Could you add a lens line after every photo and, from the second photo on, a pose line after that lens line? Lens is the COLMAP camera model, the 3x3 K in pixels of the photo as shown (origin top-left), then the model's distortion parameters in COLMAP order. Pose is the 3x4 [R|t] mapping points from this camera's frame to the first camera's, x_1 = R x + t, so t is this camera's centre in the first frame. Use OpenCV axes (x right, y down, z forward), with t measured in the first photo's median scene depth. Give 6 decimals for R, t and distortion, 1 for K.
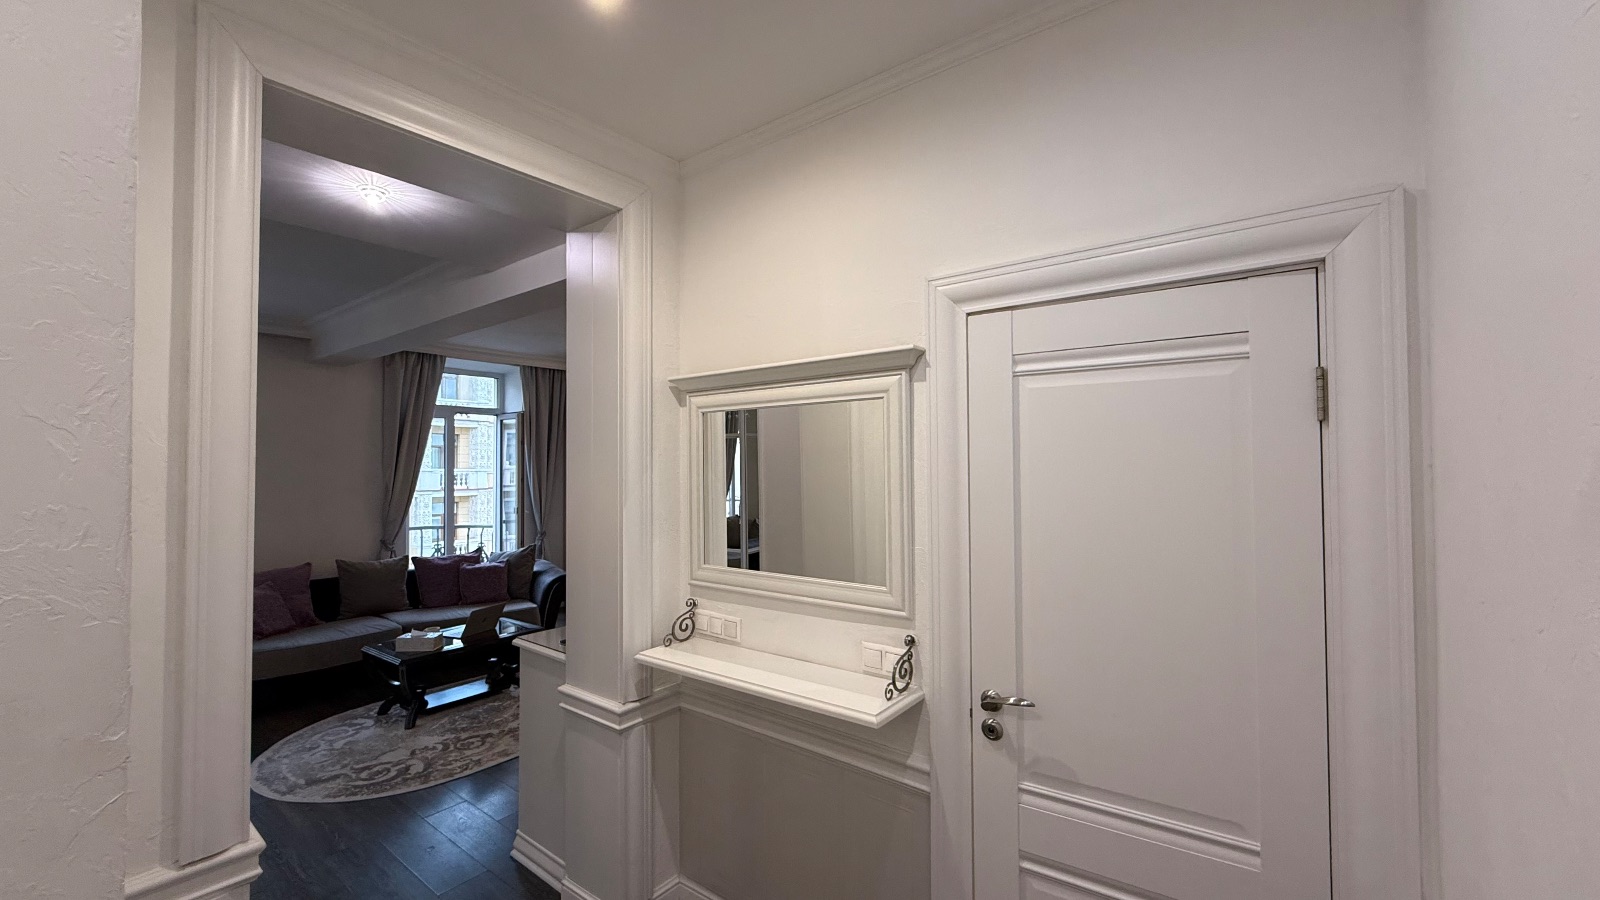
lens RADIAL K [[649.0, 0, 800.0], [0, 649.0, 450.0], [0, 0, 1]] dist [-0.000169, -0.000042]
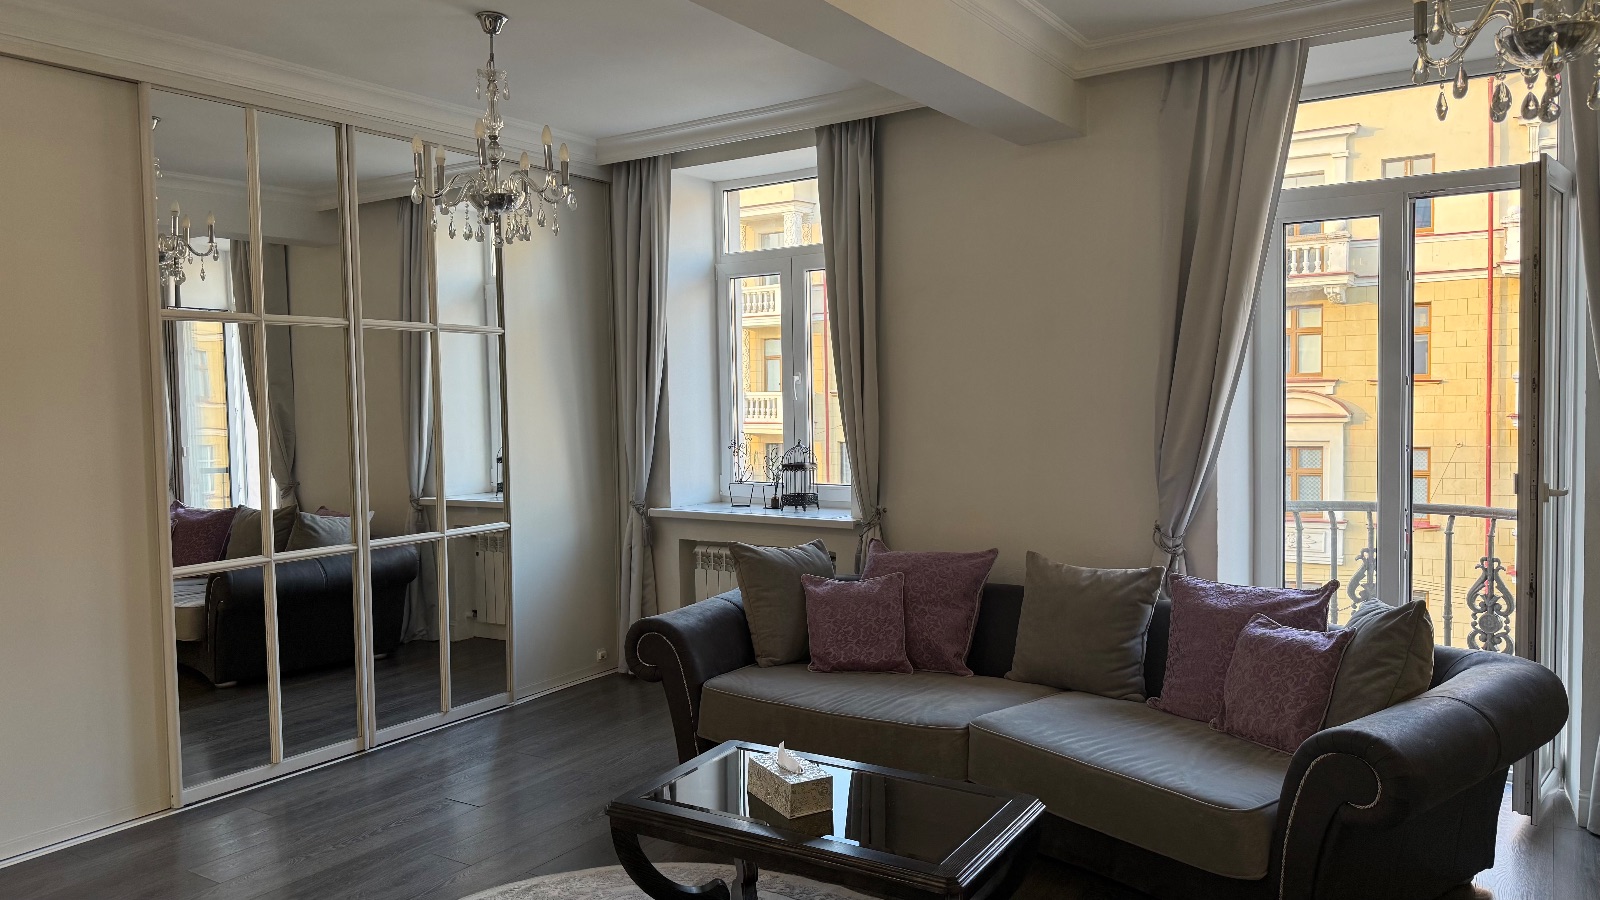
lens RADIAL K [[1111.2, 0, 800.0], [0, 1111.2, 450.0], [0, 0, 1]] dist [0.135285, -0.252675]
pose [[0.073647, 0.052707, -0.995891, 0.088868], [0.040245, 0.997632, 0.055775, 0.041308], [0.996472, -0.044187, 0.071351, 0.774277]]
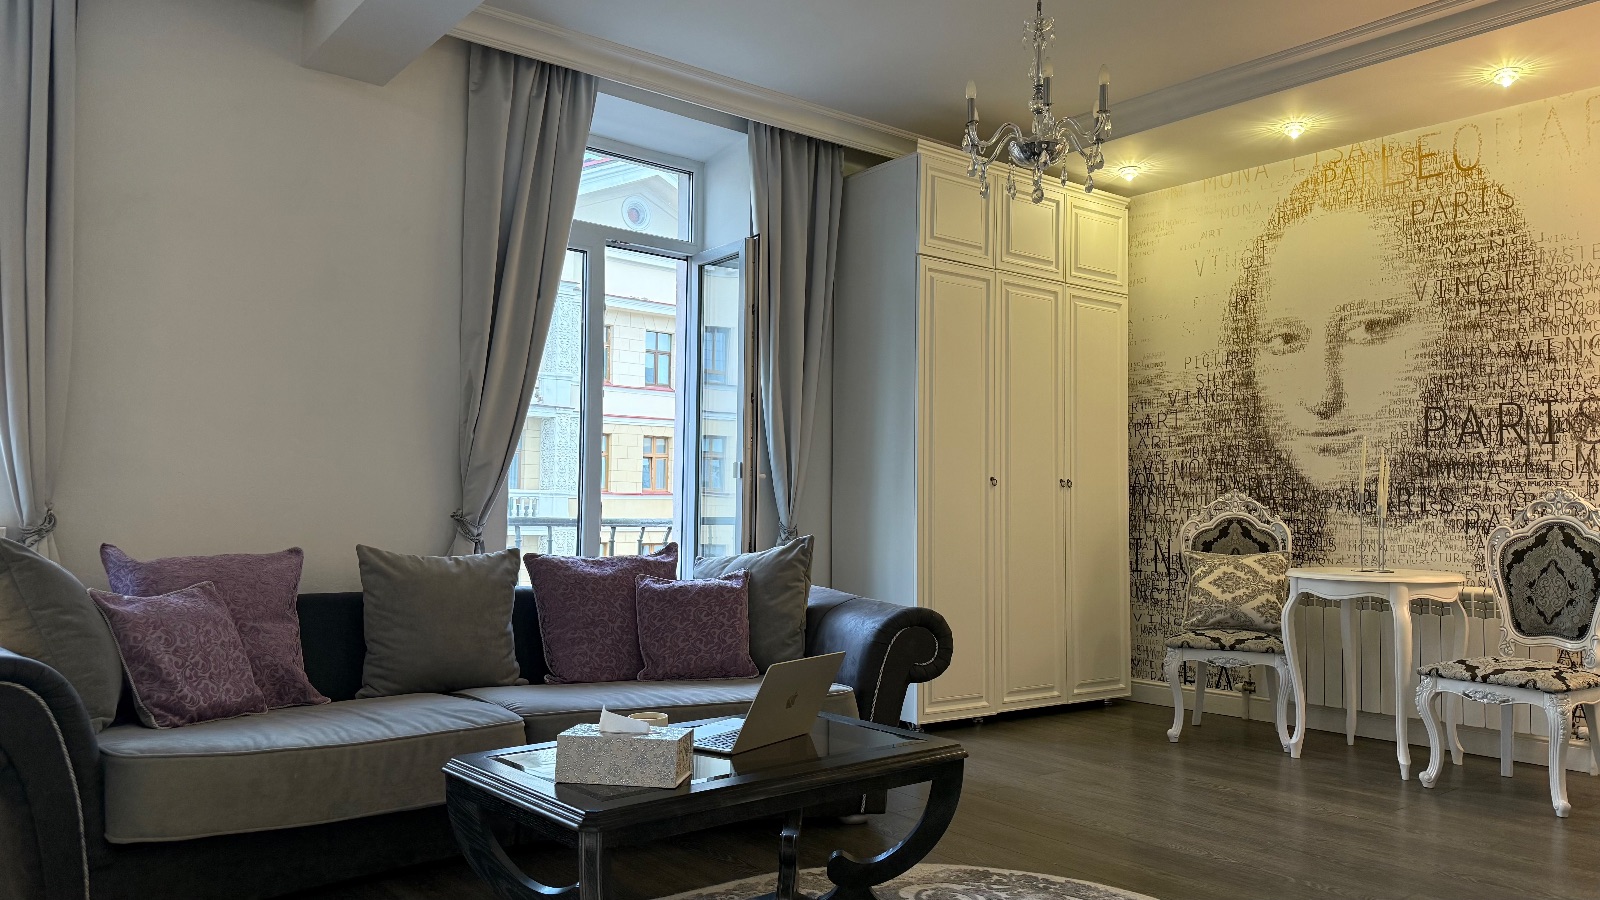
lens RADIAL K [[1124.4, 0, 797.1], [0, 1124.4, 452.1], [0, 0, 1]] dist [0.049113, -0.063552]
pose [[0.973563, 0.000414, -0.228418, -0.298432], [-0.007957, 0.999453, -0.032103, 0.132477], [0.228280, 0.033072, 0.973034, 0.390076]]
